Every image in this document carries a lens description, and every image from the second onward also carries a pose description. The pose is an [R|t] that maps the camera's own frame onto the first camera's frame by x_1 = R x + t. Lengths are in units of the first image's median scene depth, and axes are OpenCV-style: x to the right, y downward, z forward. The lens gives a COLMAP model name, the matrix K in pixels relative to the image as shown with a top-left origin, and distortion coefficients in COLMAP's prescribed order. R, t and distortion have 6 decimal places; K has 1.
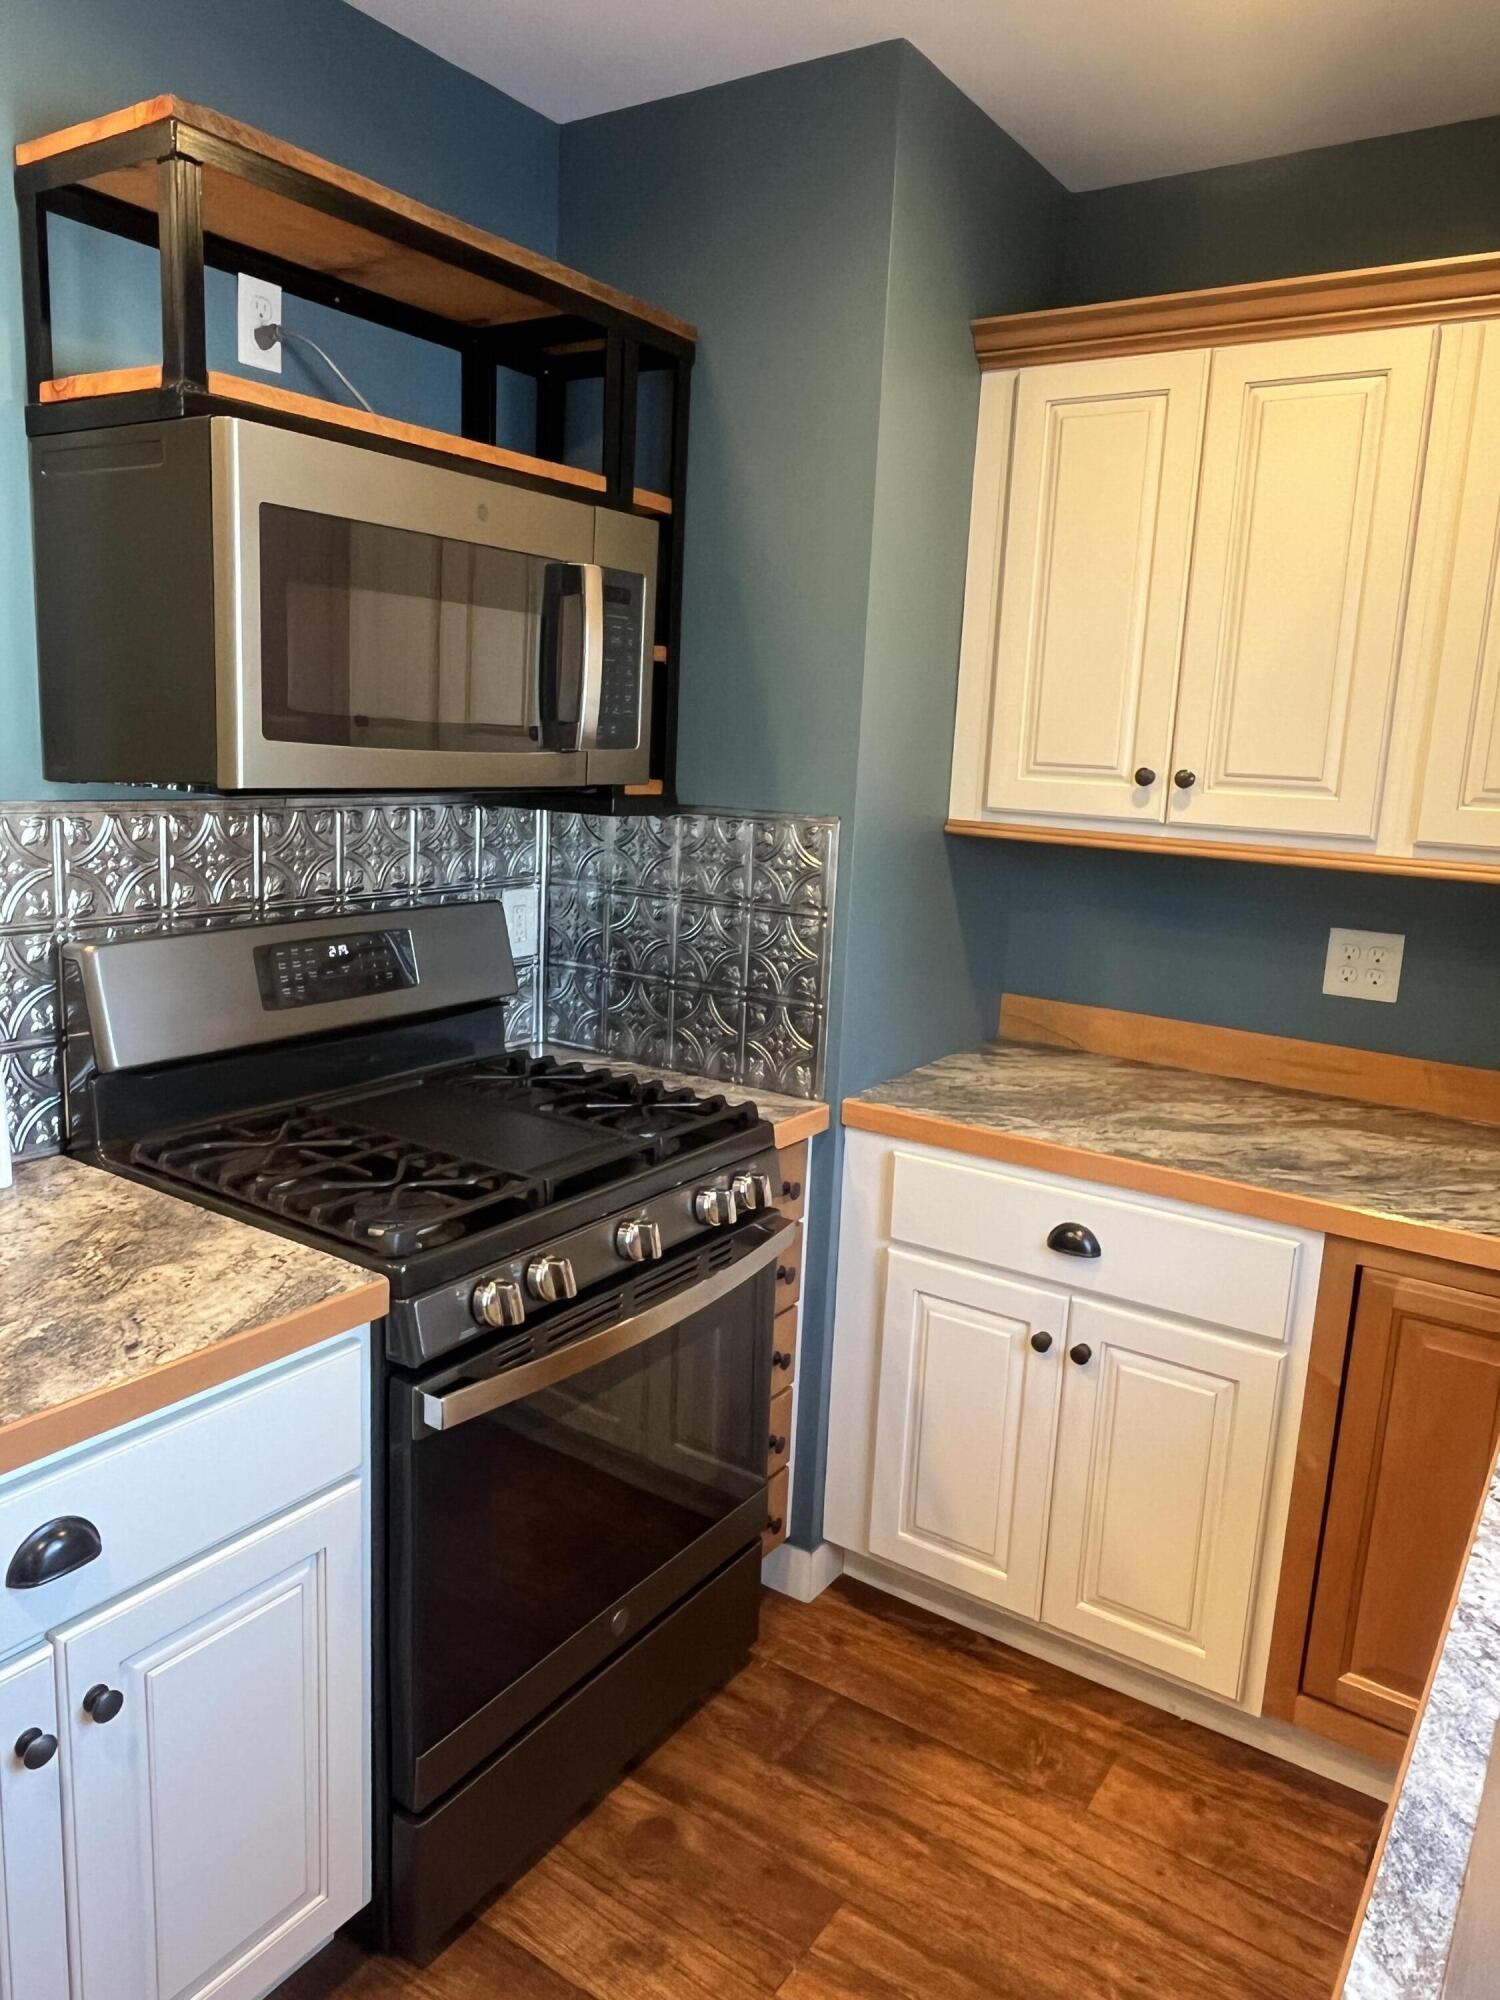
lens RADIAL K [[1367.8, 0, 754.0], [0, 1367.8, 984.7], [0, 0, 1]] dist [0.002912, -0.002724]
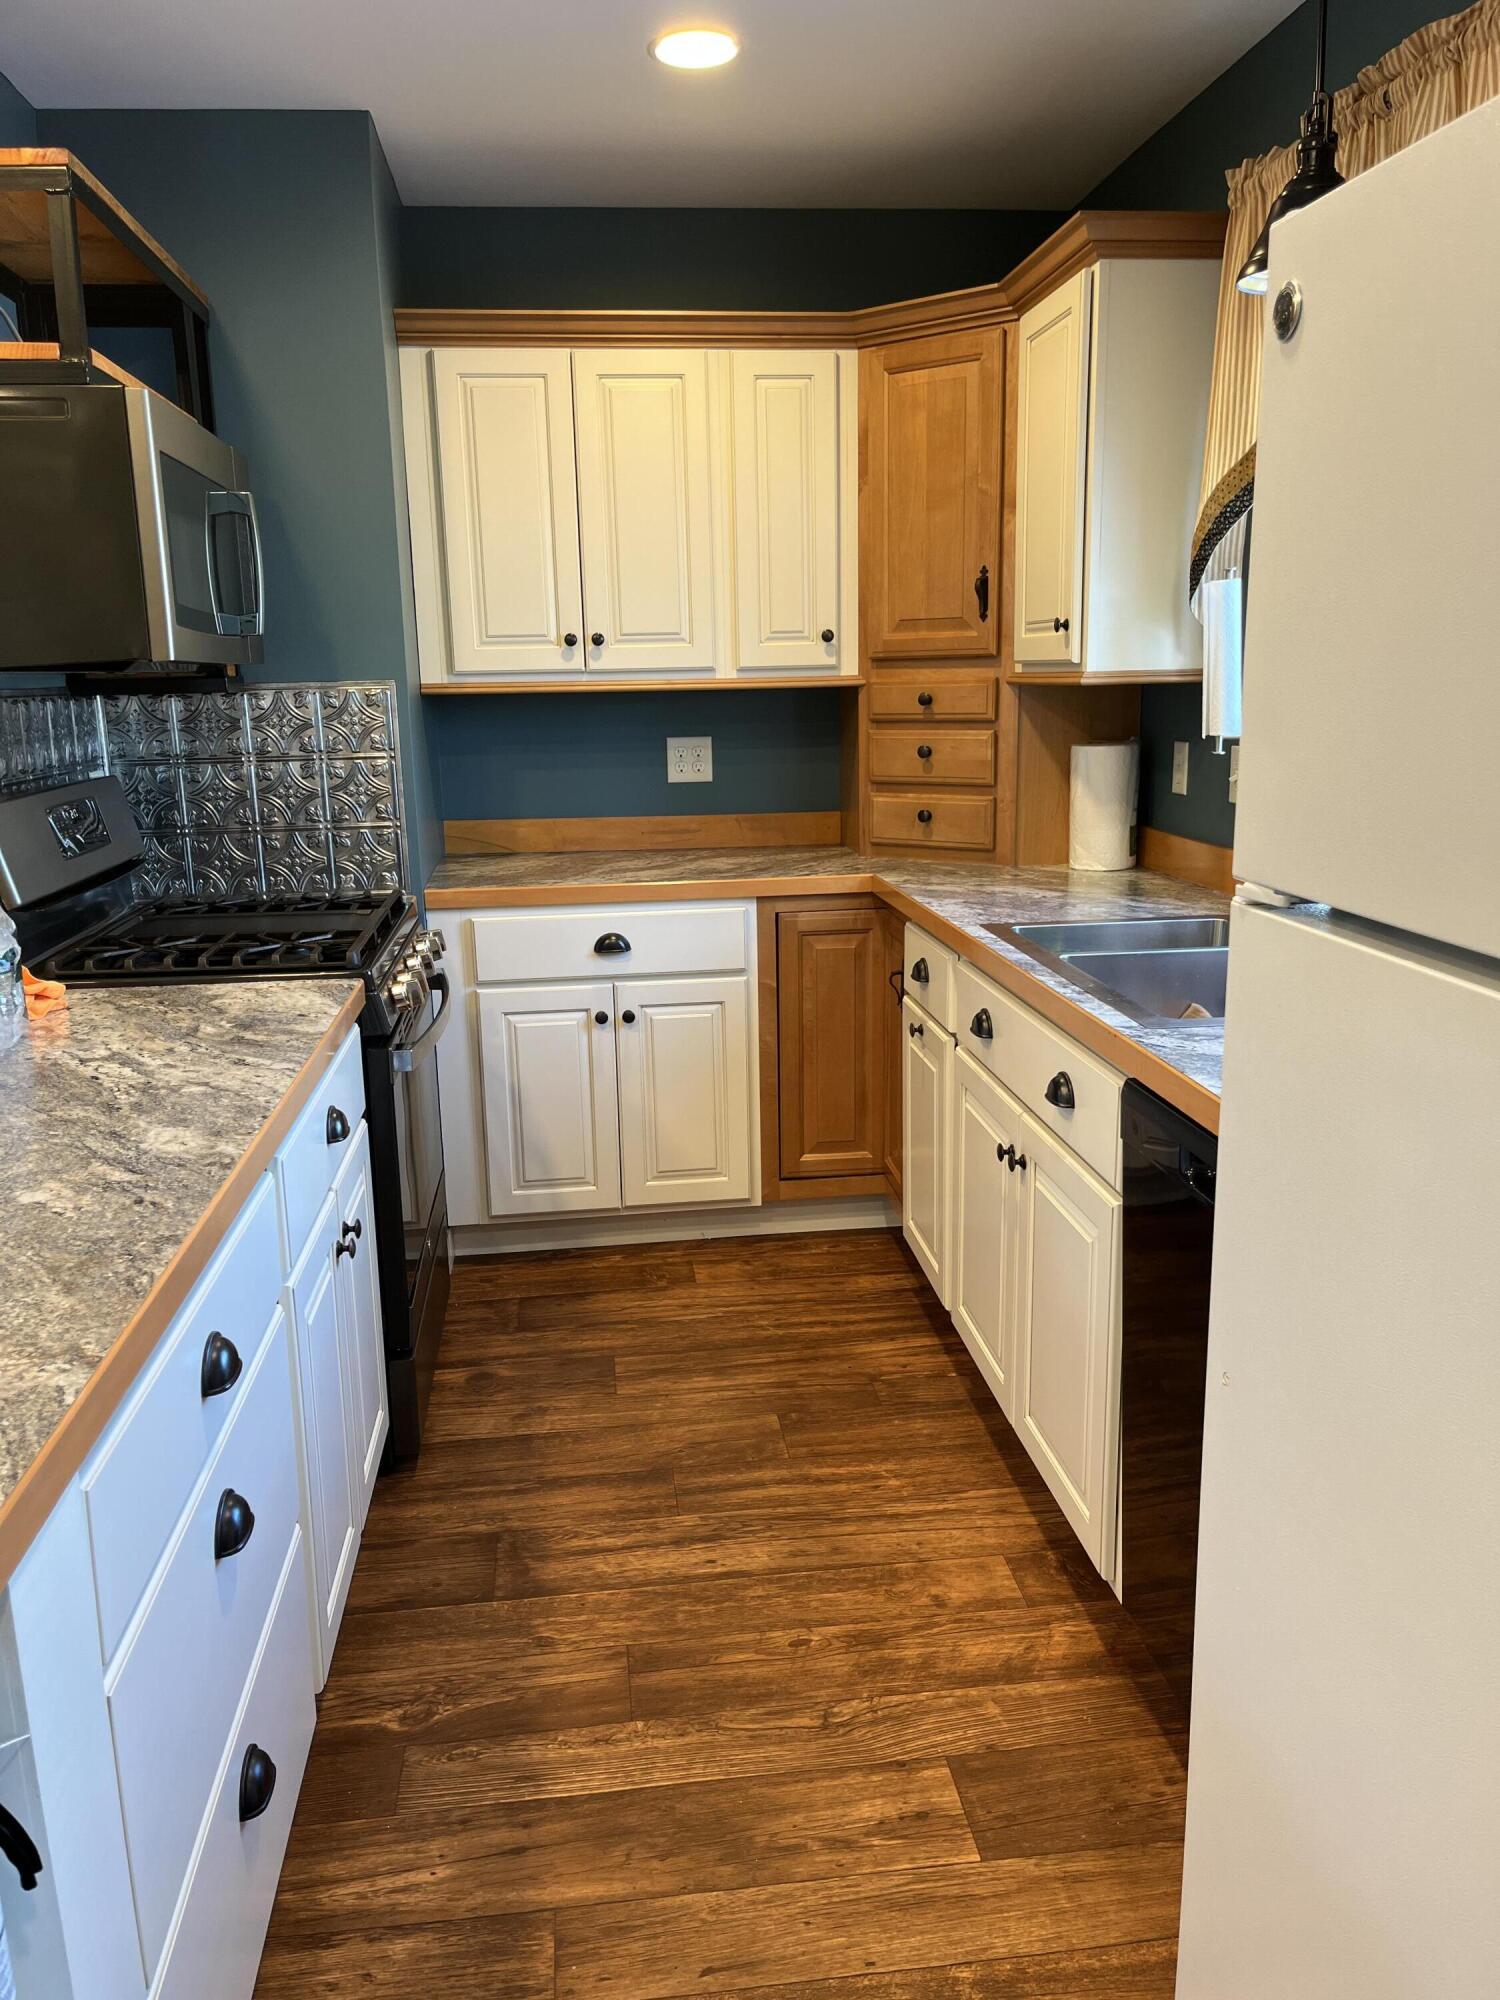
lens RADIAL K [[1501.3, 0, 745.7], [0, 1501.3, 1004.6], [0, 0, 1]] dist [0.002750, -0.008653]
pose [[0.756081, -0.200289, 0.623078, -0.661454], [0.173068, 0.979319, 0.104792, 0.096491], [-0.631181, 0.028603, 0.775108, -0.362687]]
